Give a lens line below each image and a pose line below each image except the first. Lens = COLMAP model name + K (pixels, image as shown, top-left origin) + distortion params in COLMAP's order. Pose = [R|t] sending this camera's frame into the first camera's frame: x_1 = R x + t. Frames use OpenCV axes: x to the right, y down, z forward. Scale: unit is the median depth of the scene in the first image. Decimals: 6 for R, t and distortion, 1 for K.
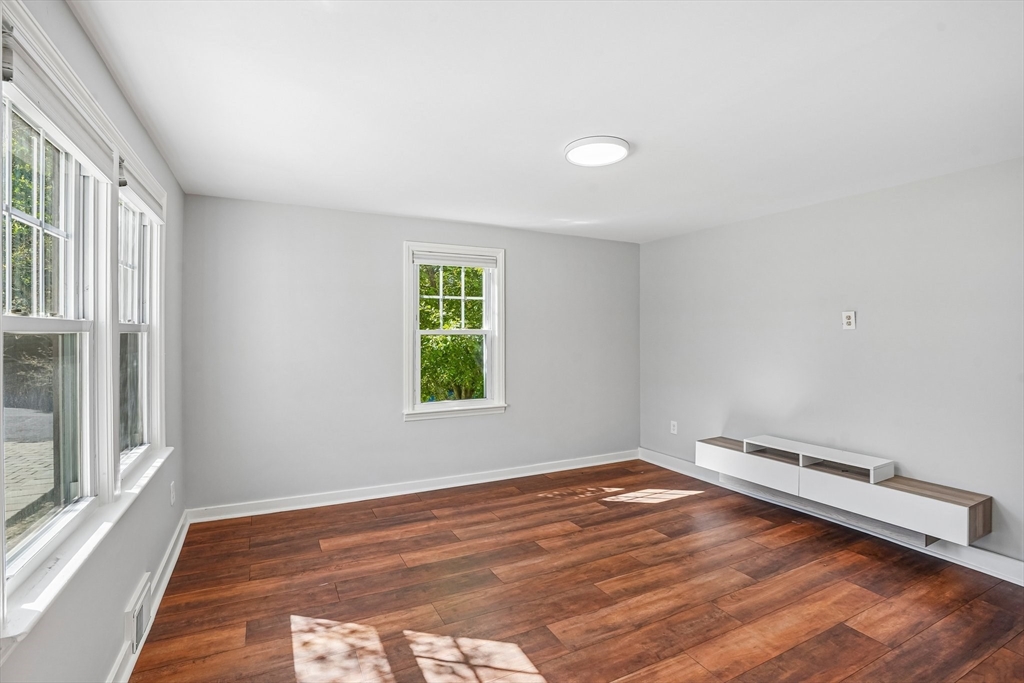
lens RADIAL K [[476.5, 0, 511.6], [0, 476.5, 336.9], [0, 0, 1]] dist [-0.070308, 0.026052]
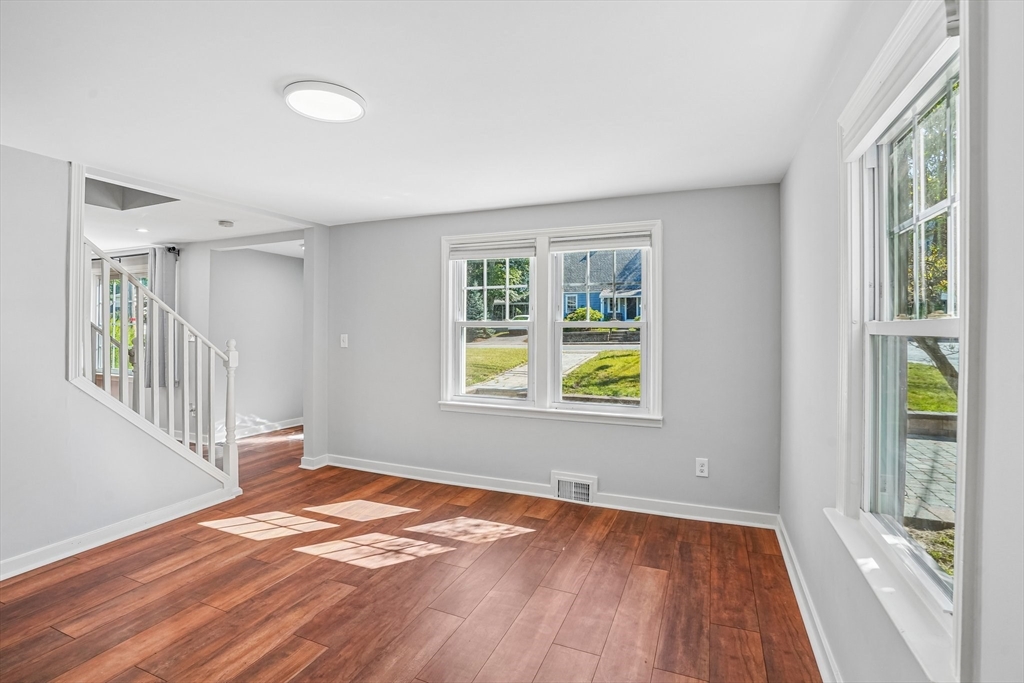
lens RADIAL K [[476.5, 0, 511.6], [0, 476.5, 336.9], [0, 0, 1]] dist [-0.070308, 0.026052]
pose [[-0.761475, 0.006446, -0.648162, 0.491163], [-0.014789, 0.999517, 0.027315, -0.019503], [0.648025, 0.030385, -0.761012, 1.980929]]
